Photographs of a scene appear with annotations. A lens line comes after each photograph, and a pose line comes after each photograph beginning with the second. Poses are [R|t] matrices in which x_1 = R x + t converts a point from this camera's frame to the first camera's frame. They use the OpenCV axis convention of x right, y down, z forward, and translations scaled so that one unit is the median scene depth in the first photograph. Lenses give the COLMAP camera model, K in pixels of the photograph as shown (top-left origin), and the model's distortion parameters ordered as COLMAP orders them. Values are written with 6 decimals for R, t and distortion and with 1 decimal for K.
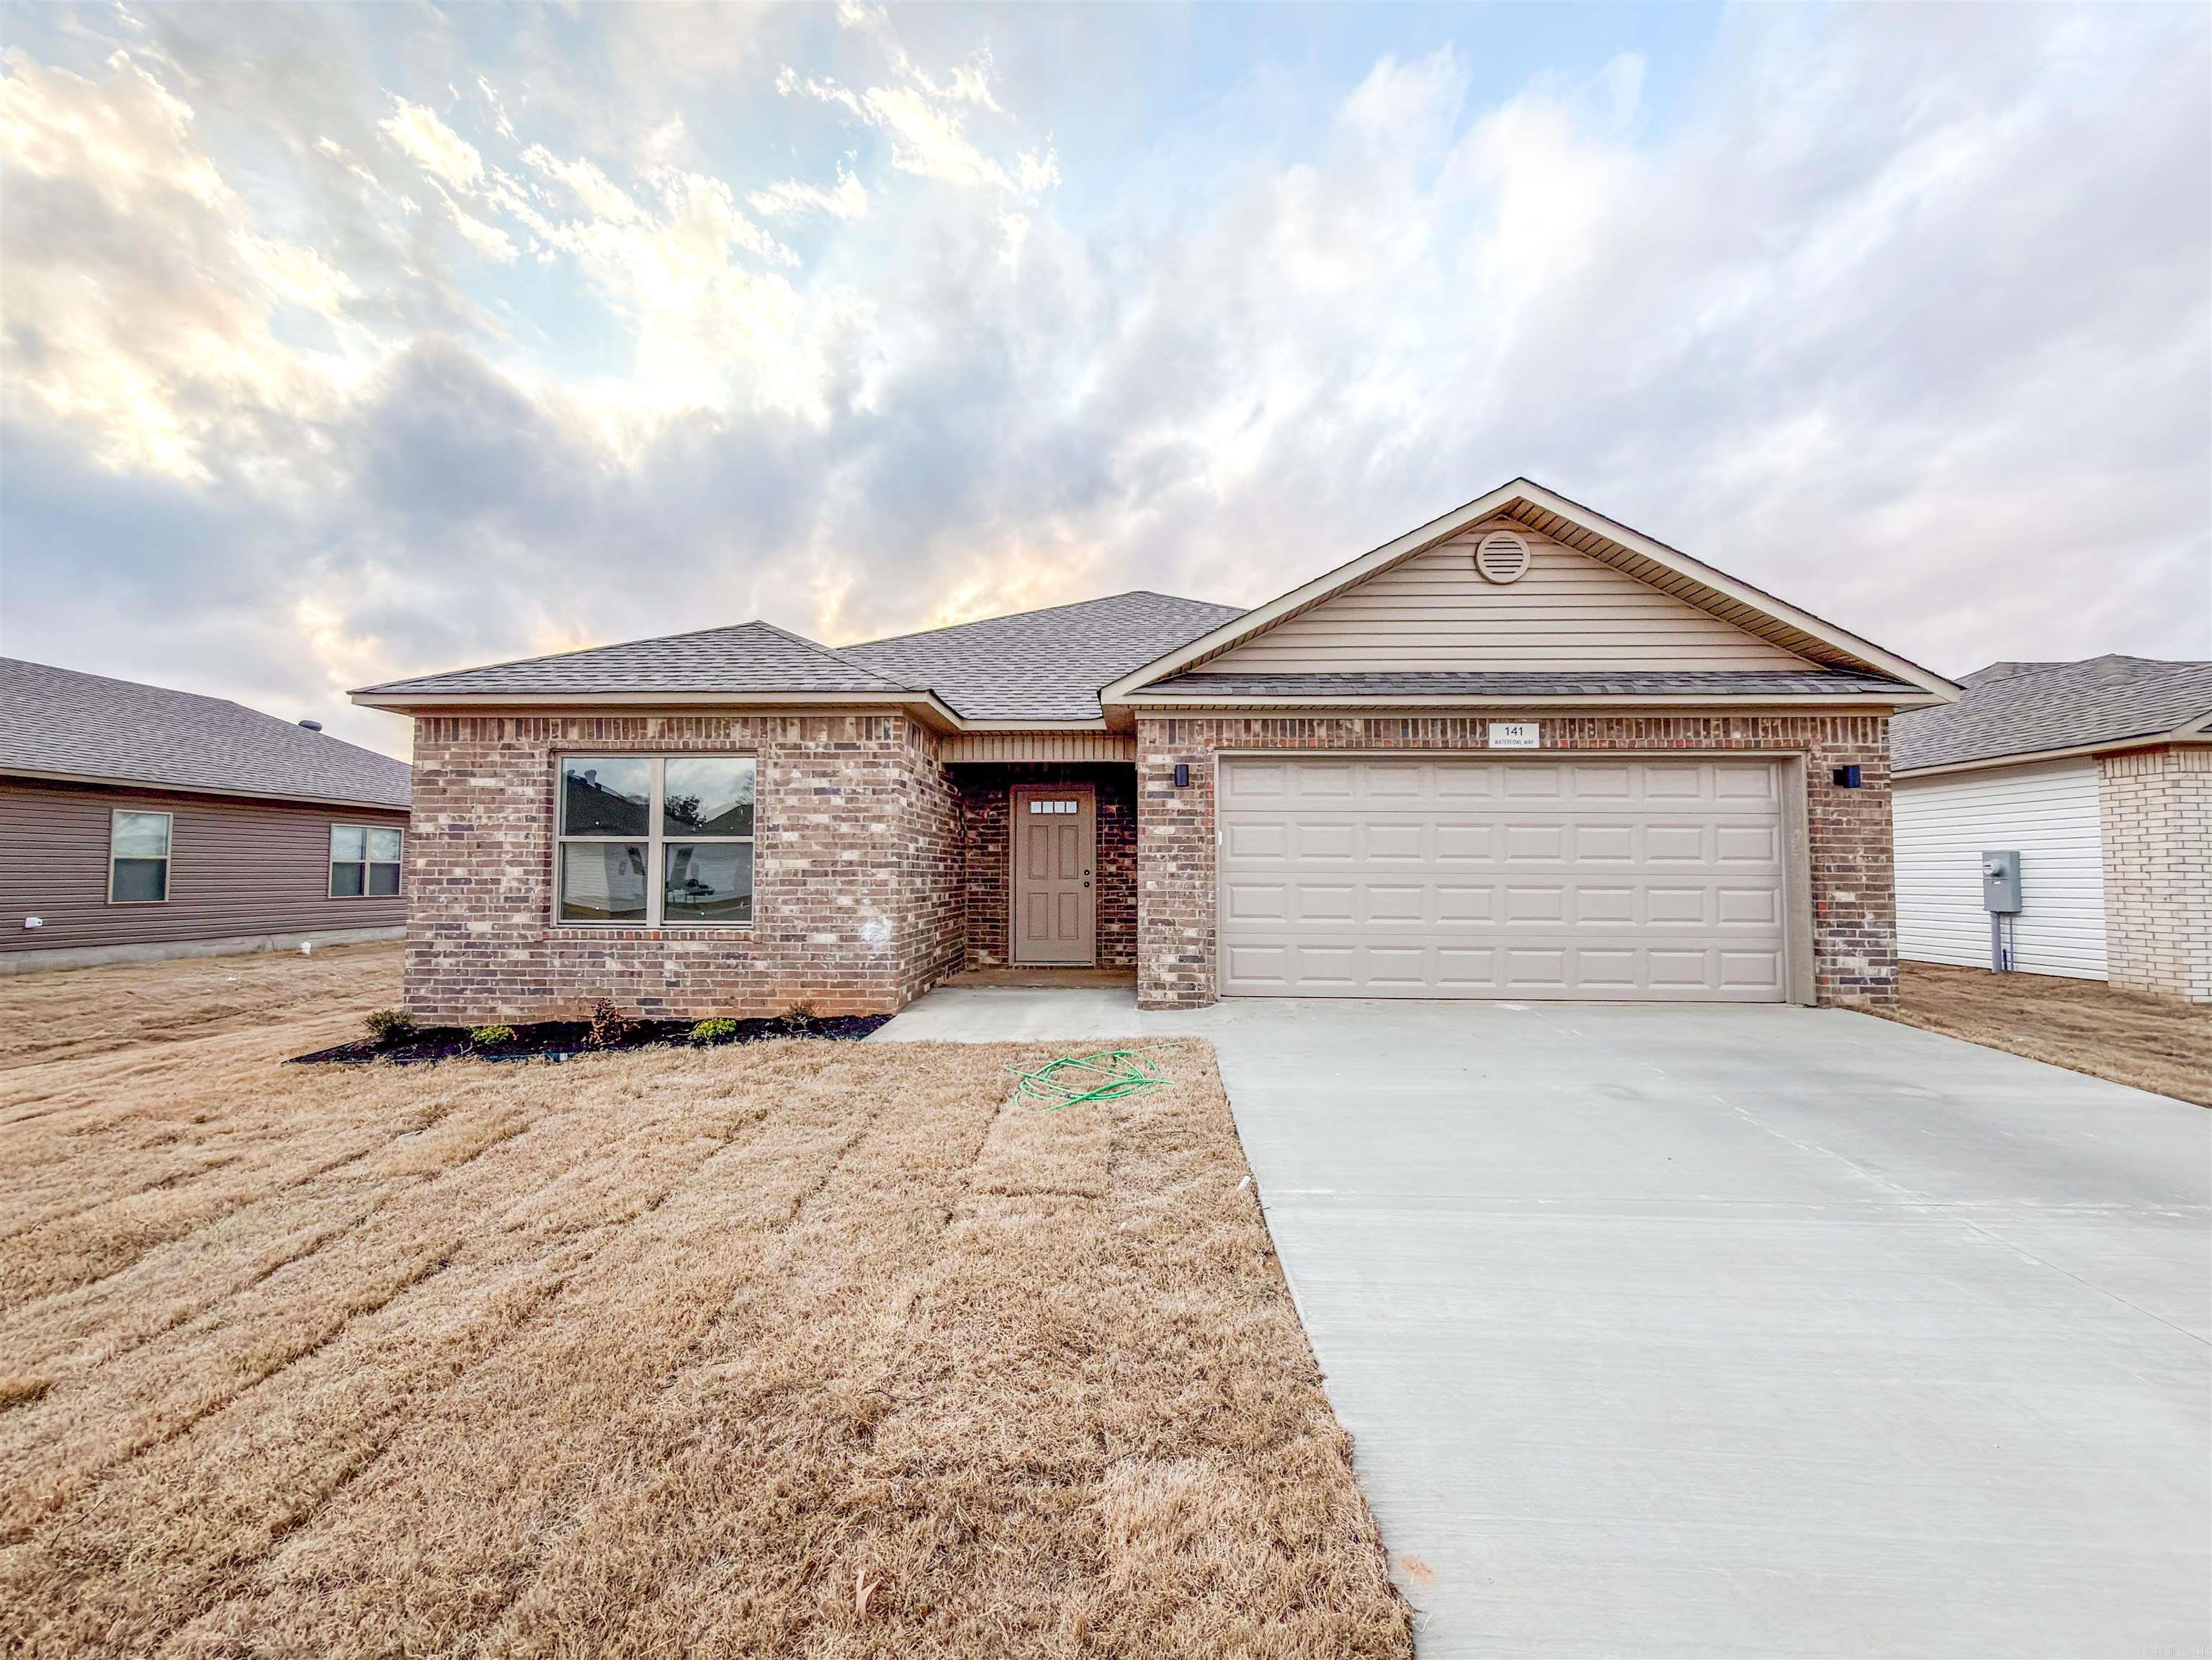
lens RADIAL K [[789.4, 0, 1106.0], [0, 789.4, 830.0], [0, 0, 1]] dist [-0.000329, -0.000038]
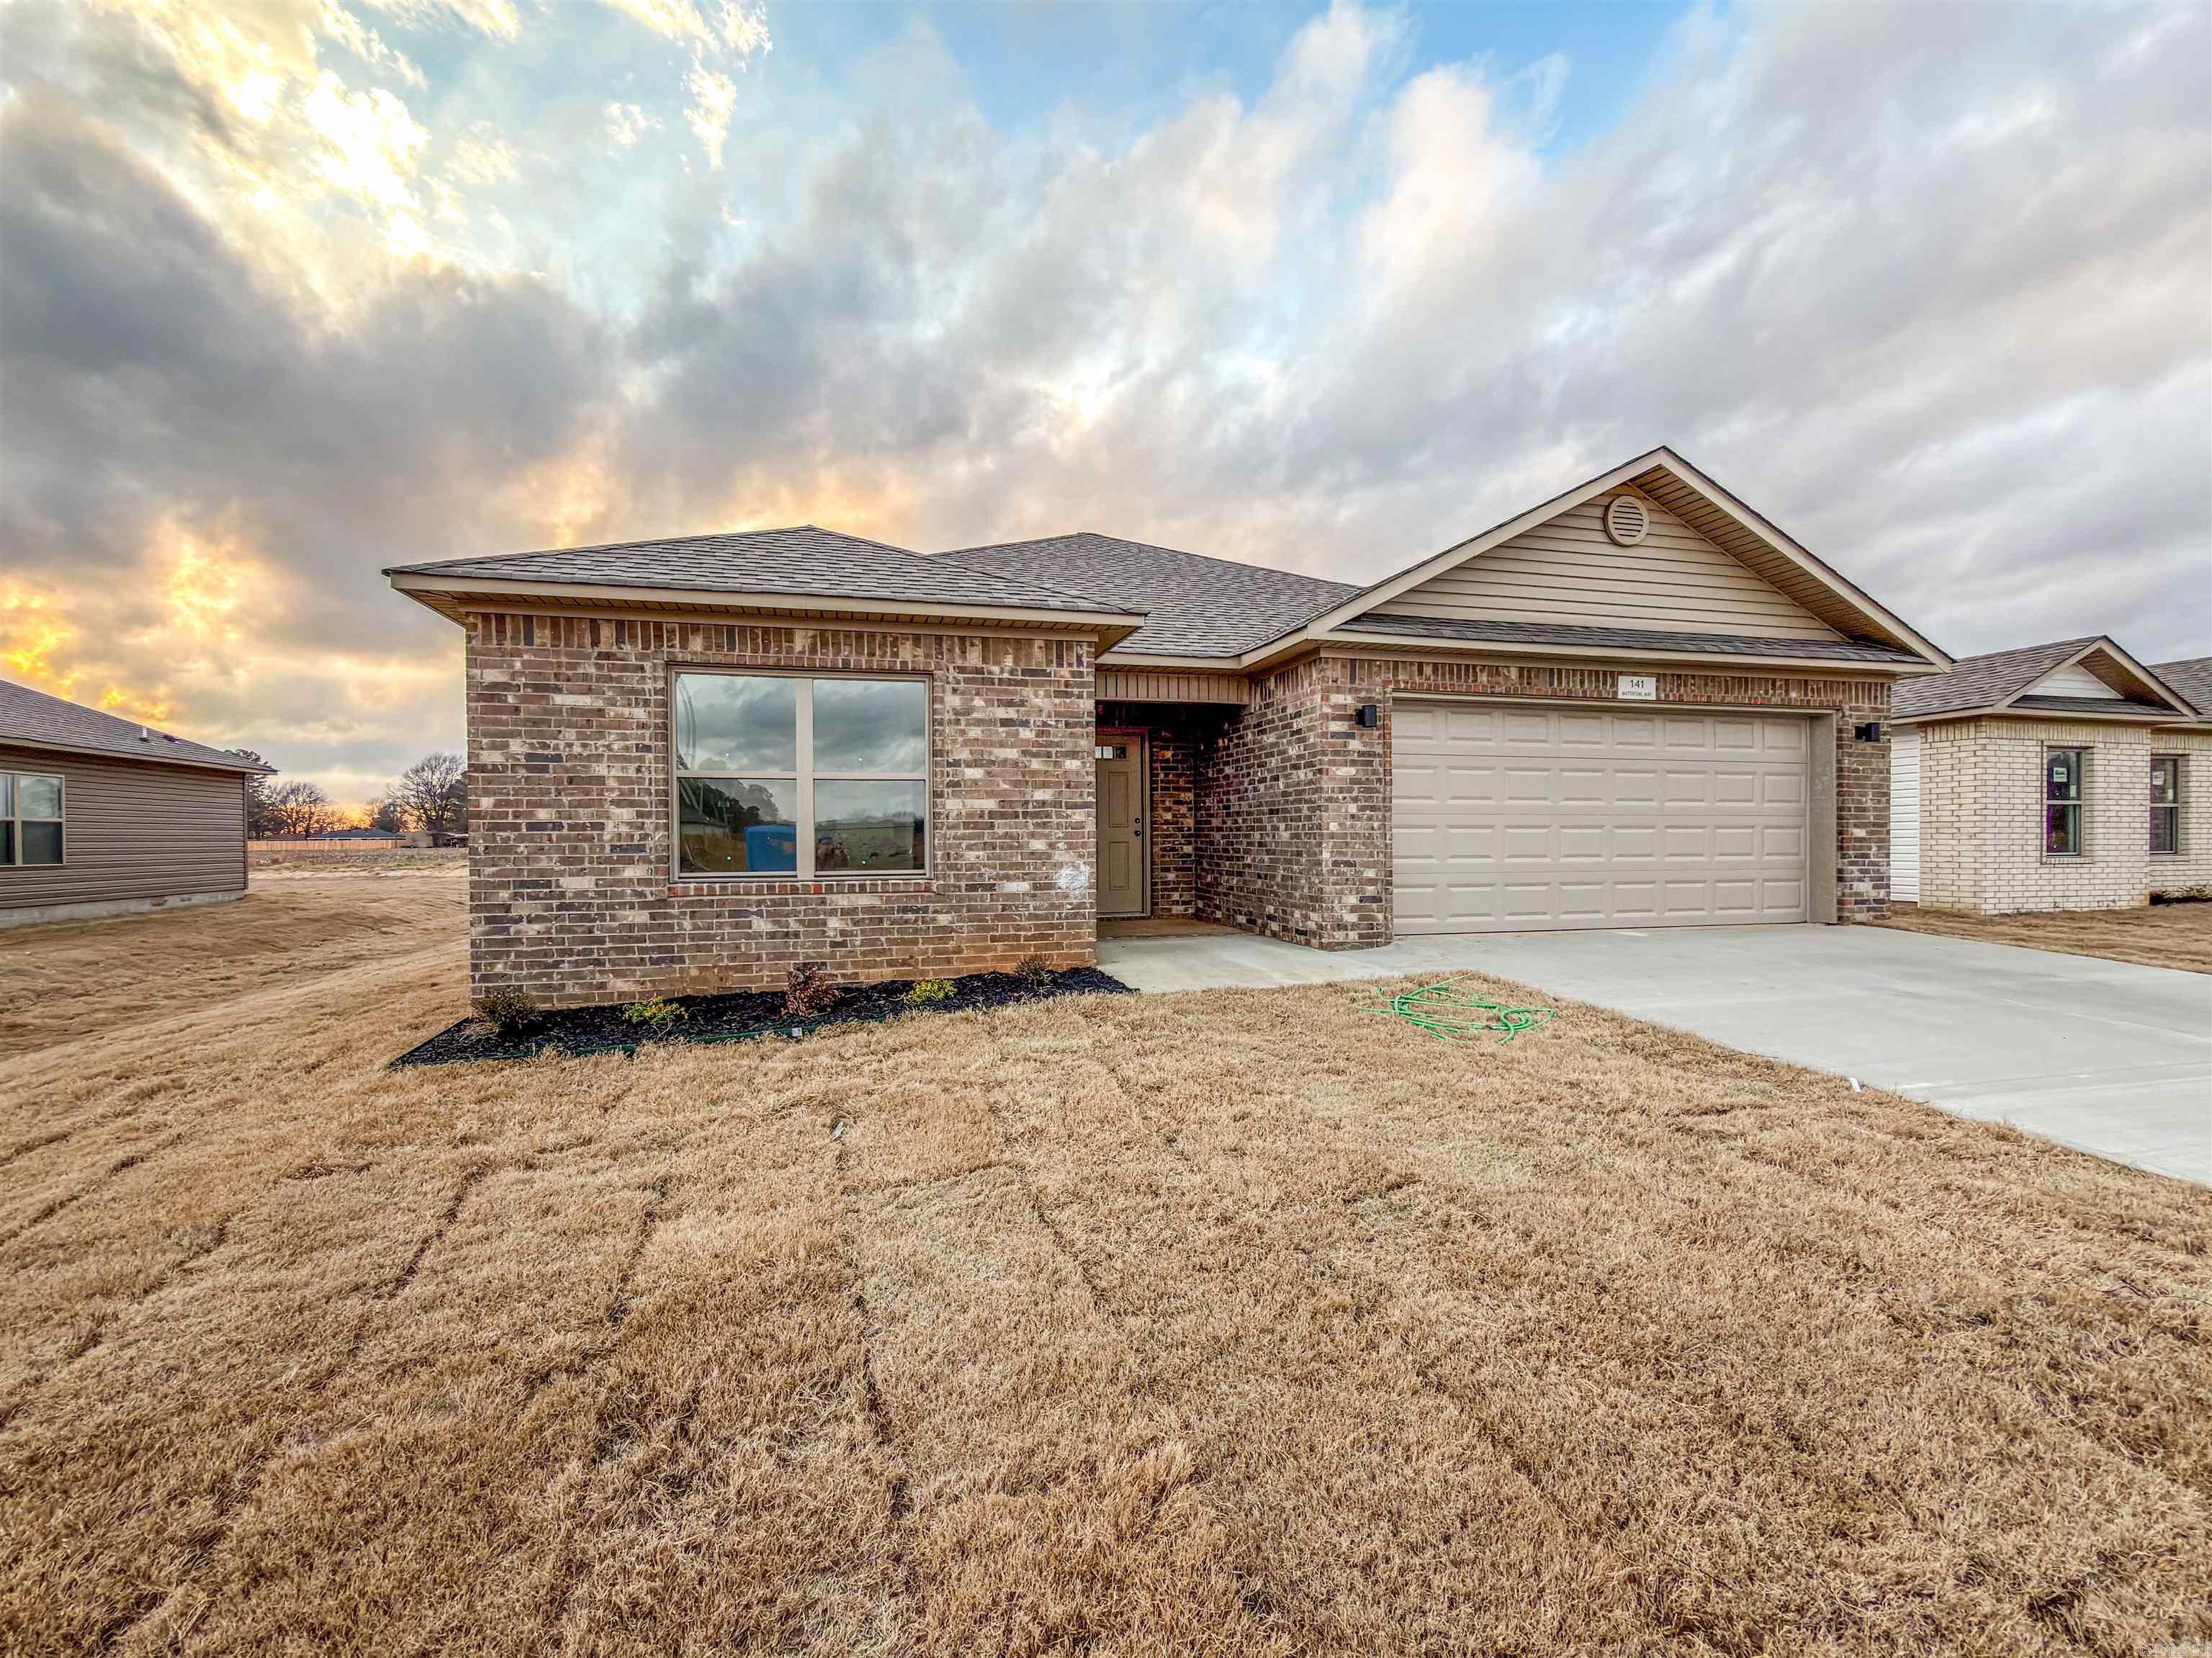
lens RADIAL K [[789.2, 0, 1106.0], [0, 789.2, 829.0], [0, 0, 1]] dist [-0.000329, -0.000038]
pose [[0.971456, -0.006402, 0.237132, -0.462548], [-0.005408, 0.998778, 0.049120, 0.026170], [-0.237157, -0.049000, 0.970235, 0.106585]]
